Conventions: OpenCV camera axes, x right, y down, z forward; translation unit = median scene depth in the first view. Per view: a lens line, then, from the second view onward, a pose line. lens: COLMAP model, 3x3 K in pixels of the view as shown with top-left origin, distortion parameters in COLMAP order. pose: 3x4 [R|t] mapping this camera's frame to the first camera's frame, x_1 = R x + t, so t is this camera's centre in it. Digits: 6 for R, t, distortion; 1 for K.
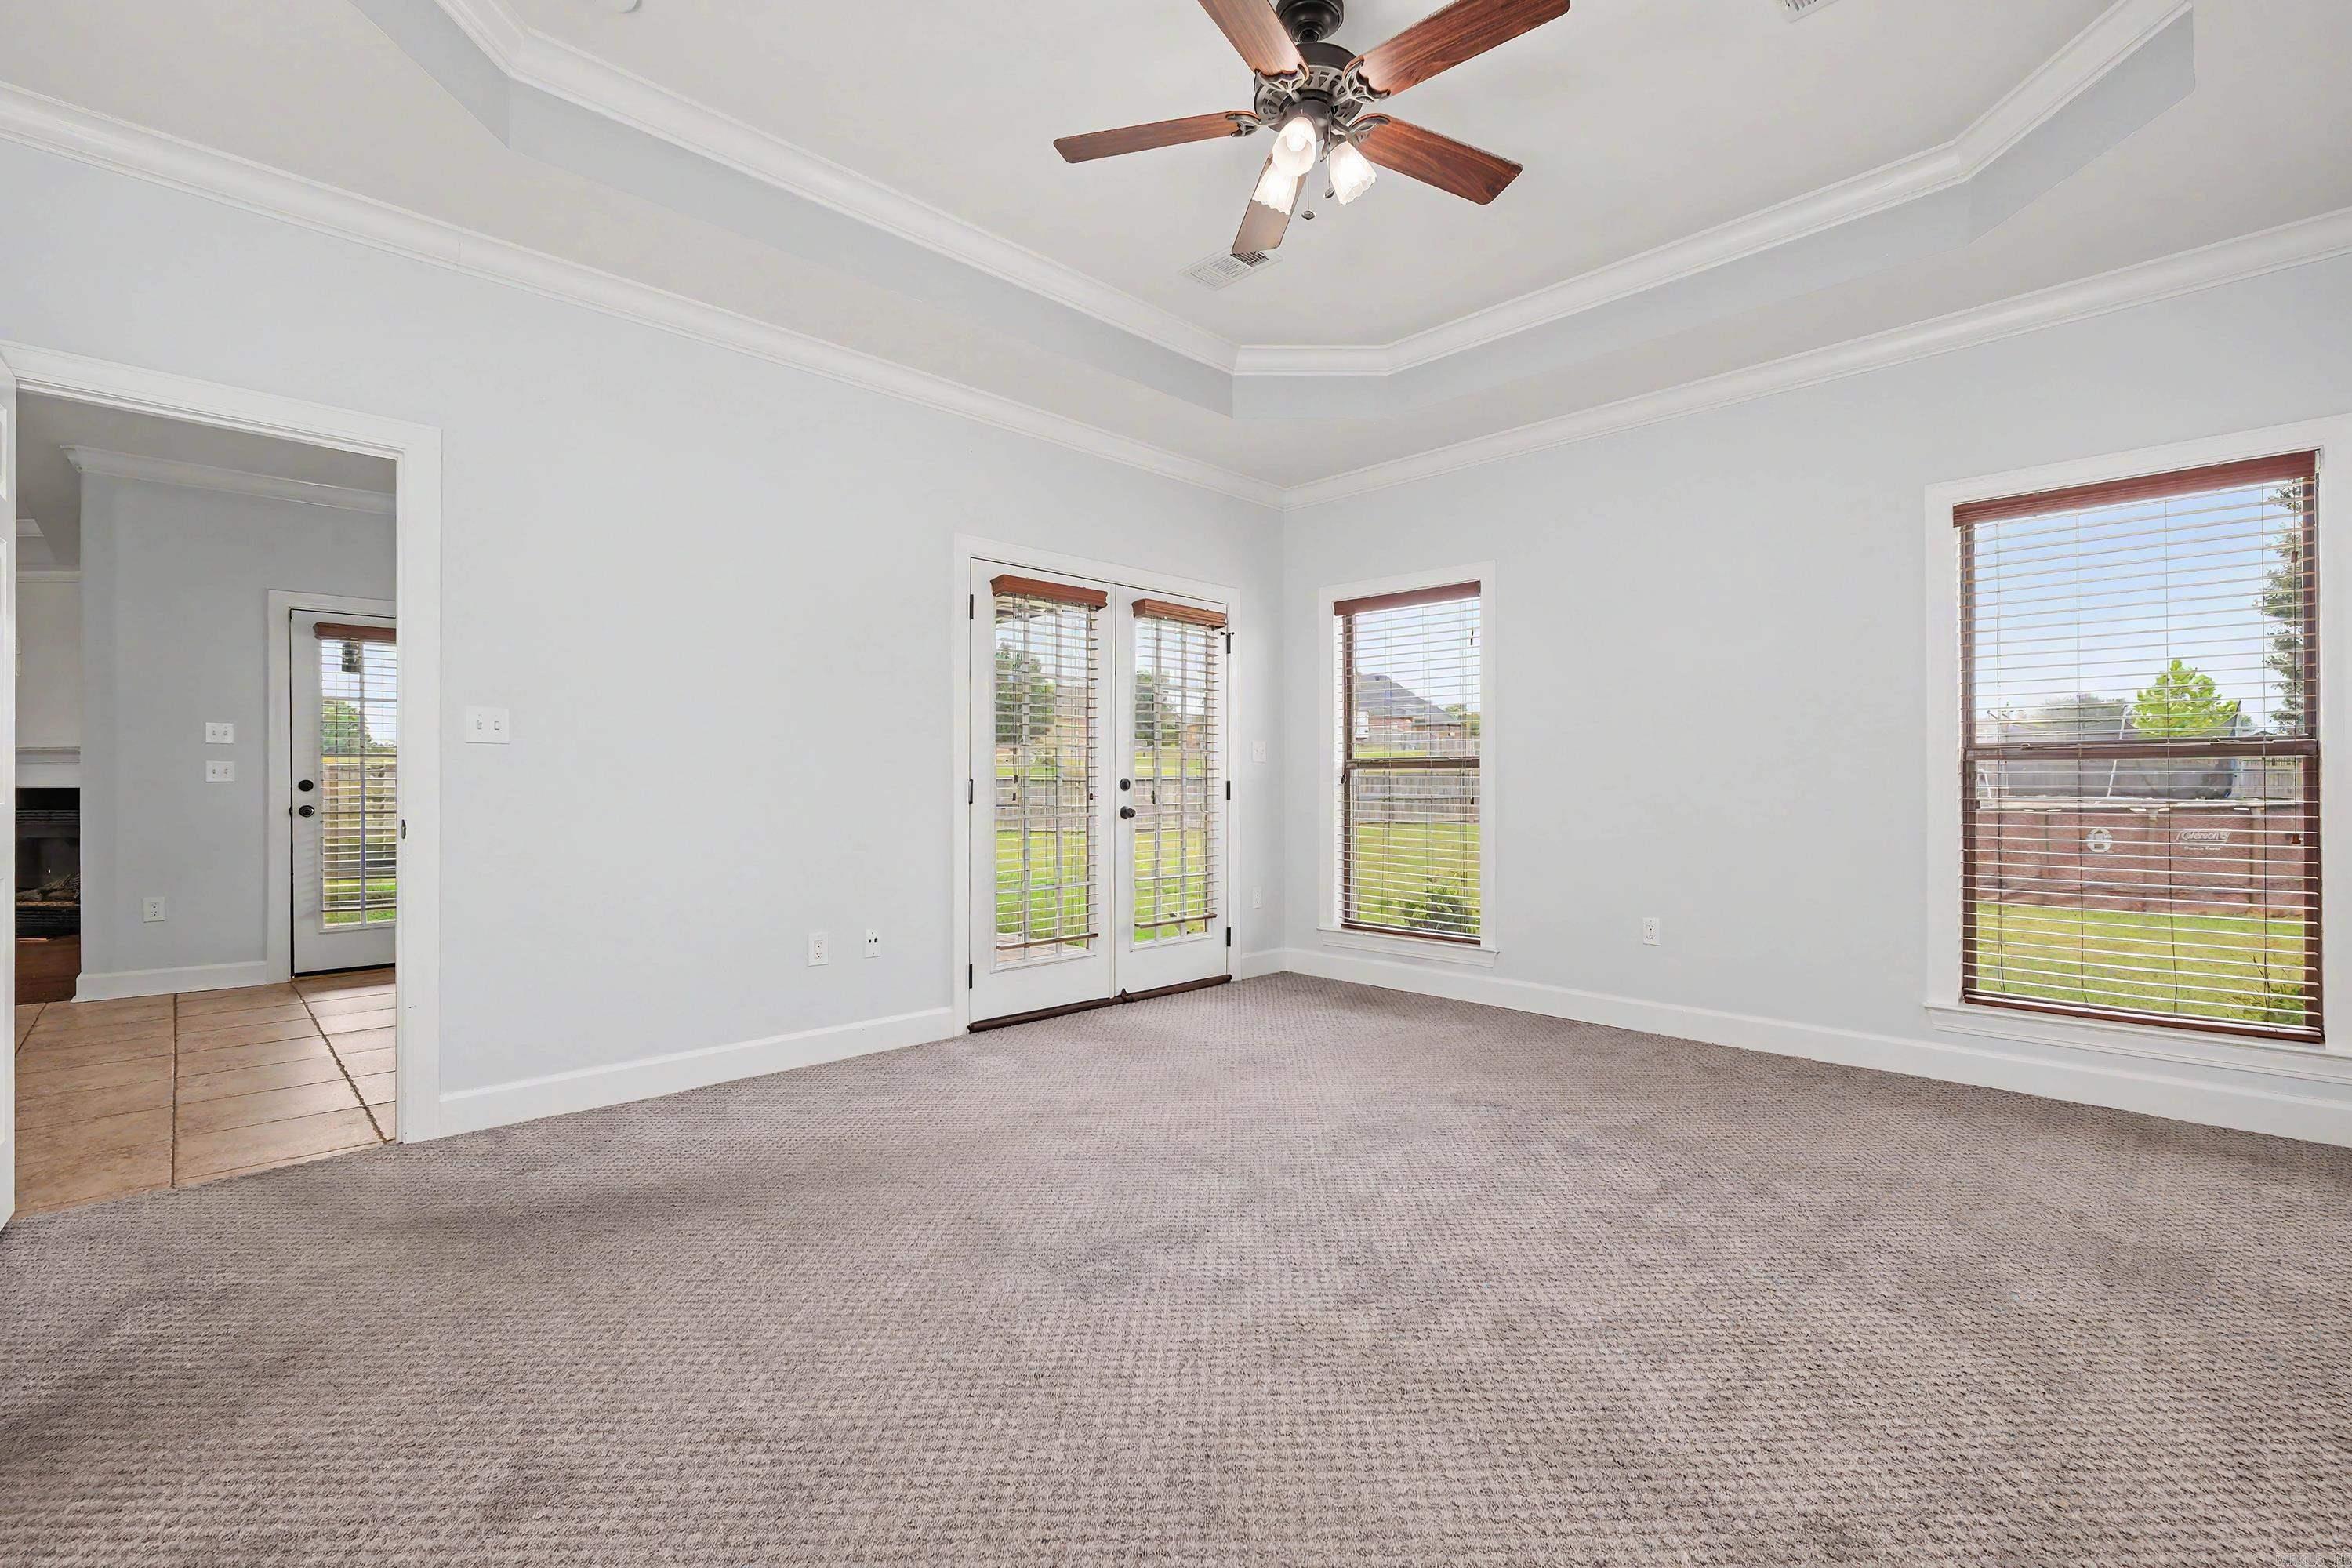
lens RADIAL K [[1038.0, 0, 1182.0], [0, 1038.0, 771.0], [0, 0, 1]] dist [-0.001744, -0.000164]
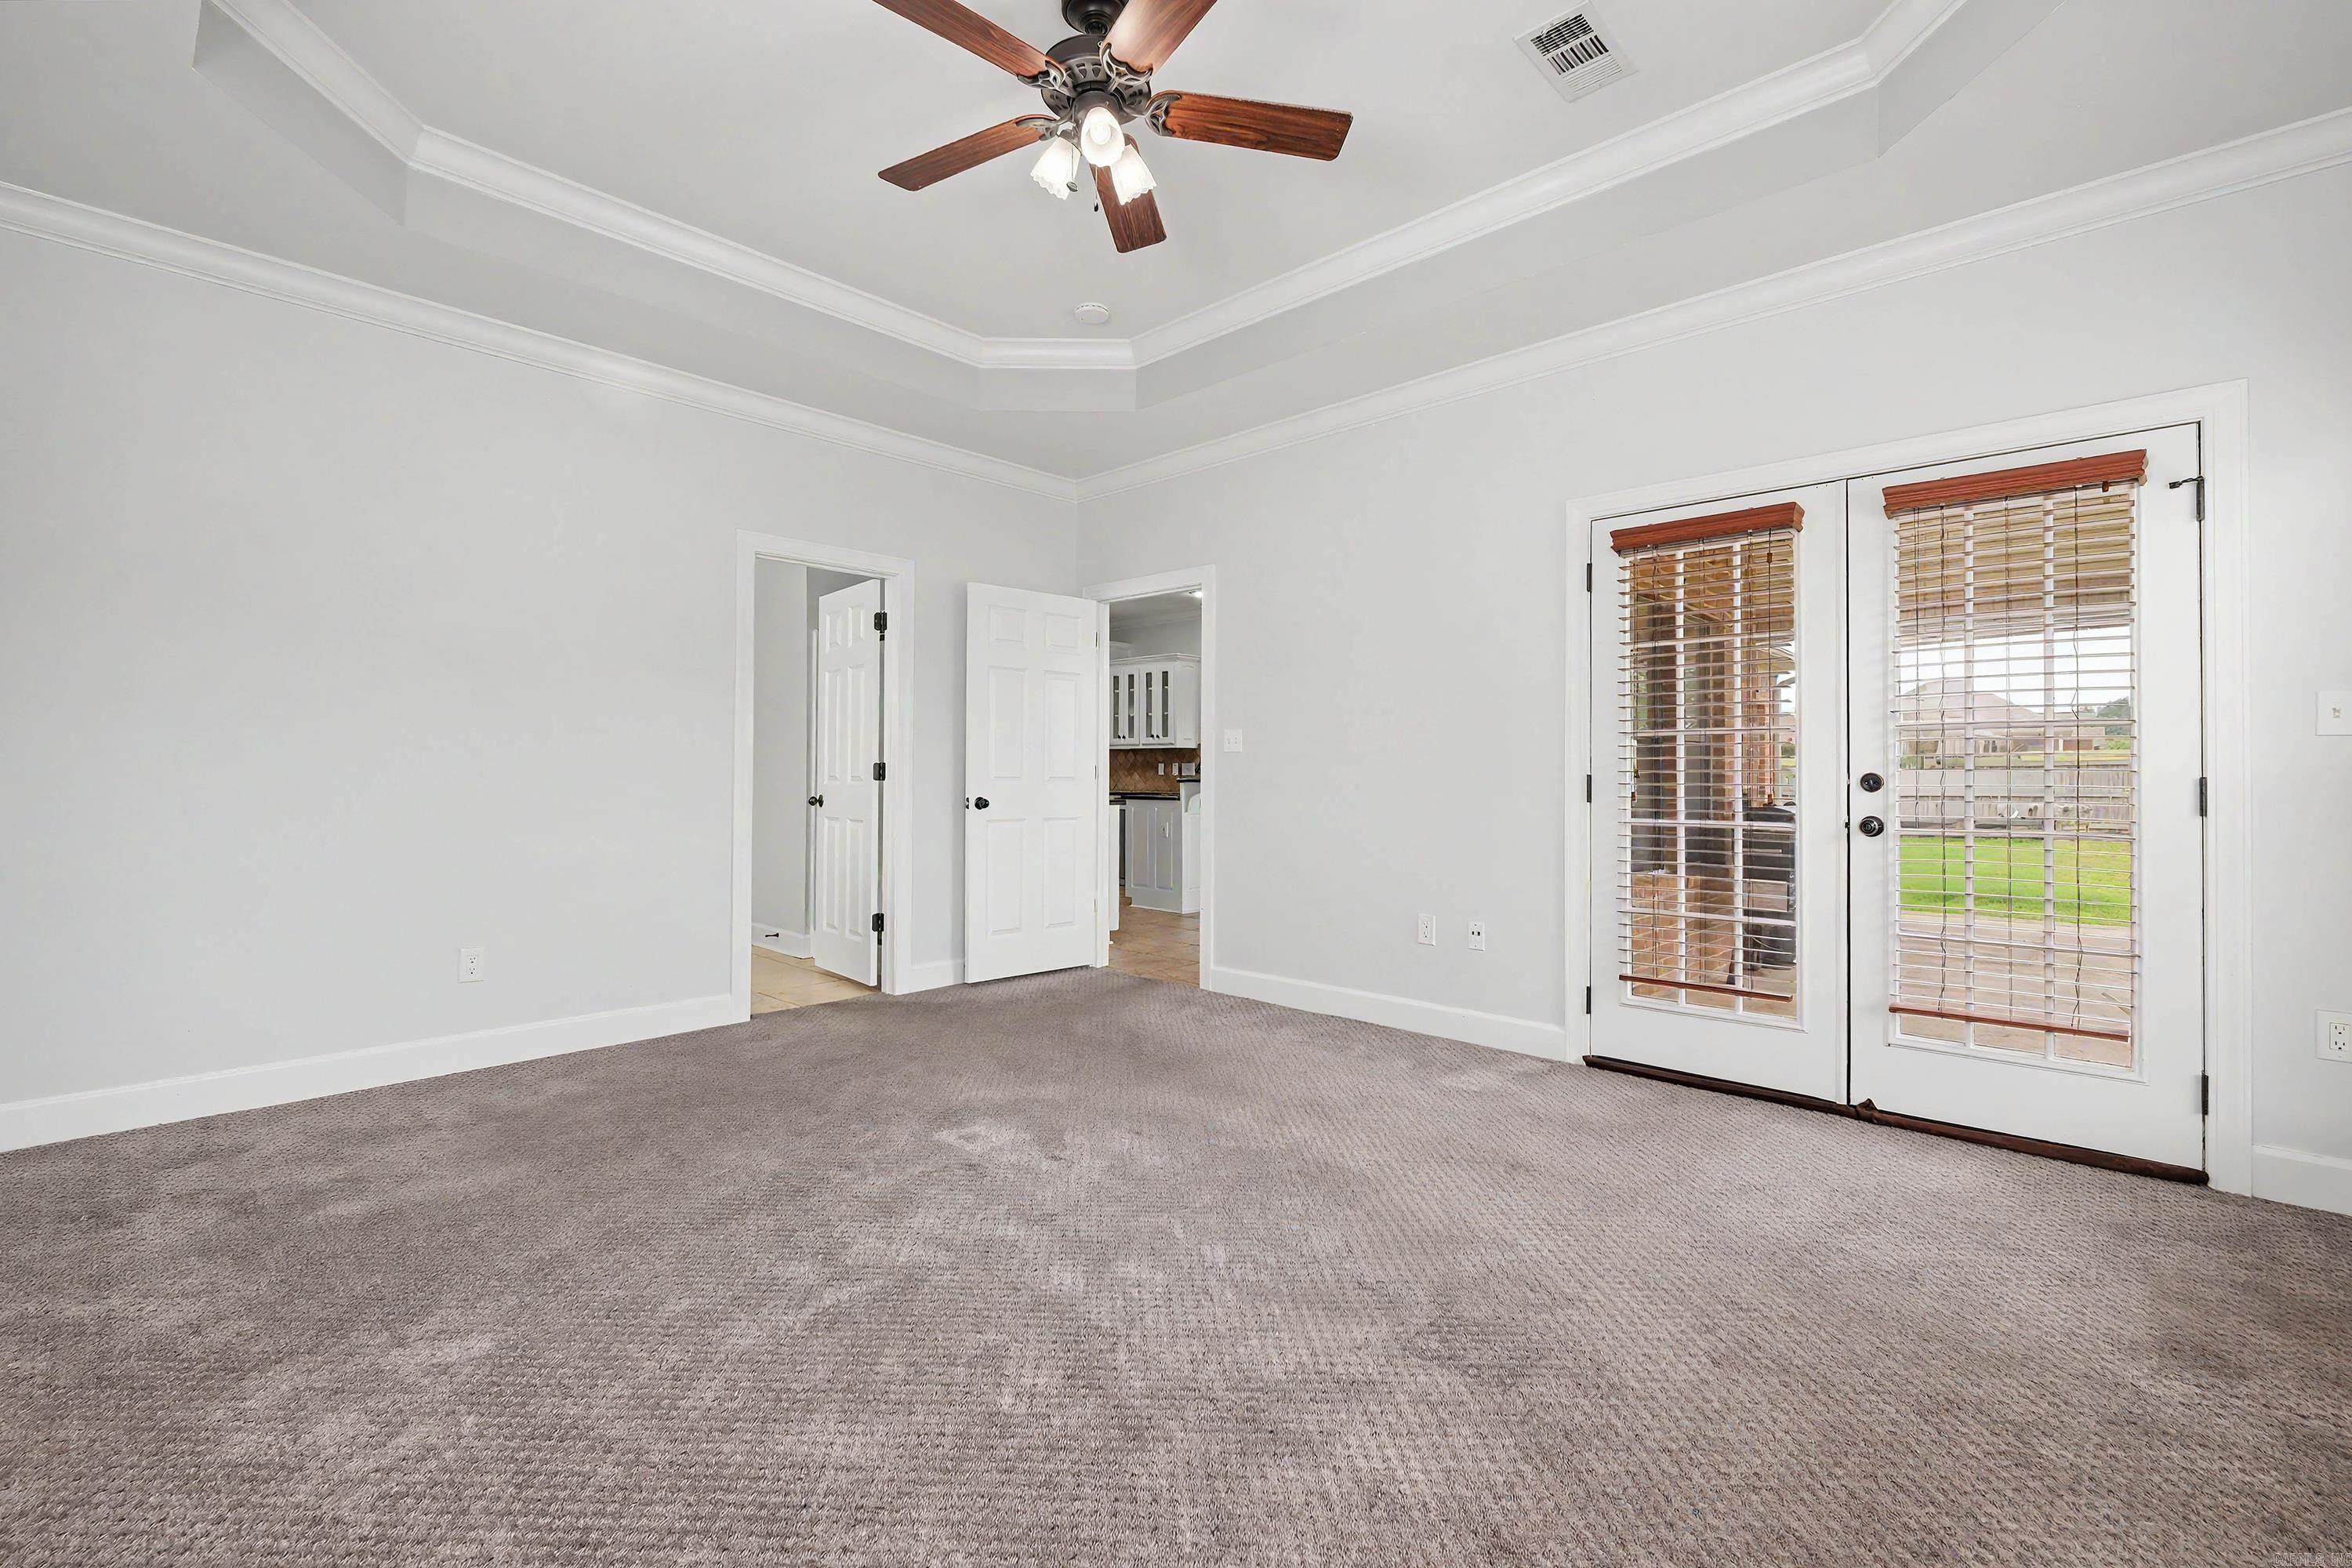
lens RADIAL K [[1038.0, 0, 1182.0], [0, 1038.0, 771.0], [0, 0, 1]] dist [-0.001744, -0.000164]
pose [[0.038433, -0.005115, -0.999248, 0.641591], [0.004162, 0.999979, -0.004959, 0.007600], [0.999253, -0.003968, 0.038453, 0.612655]]
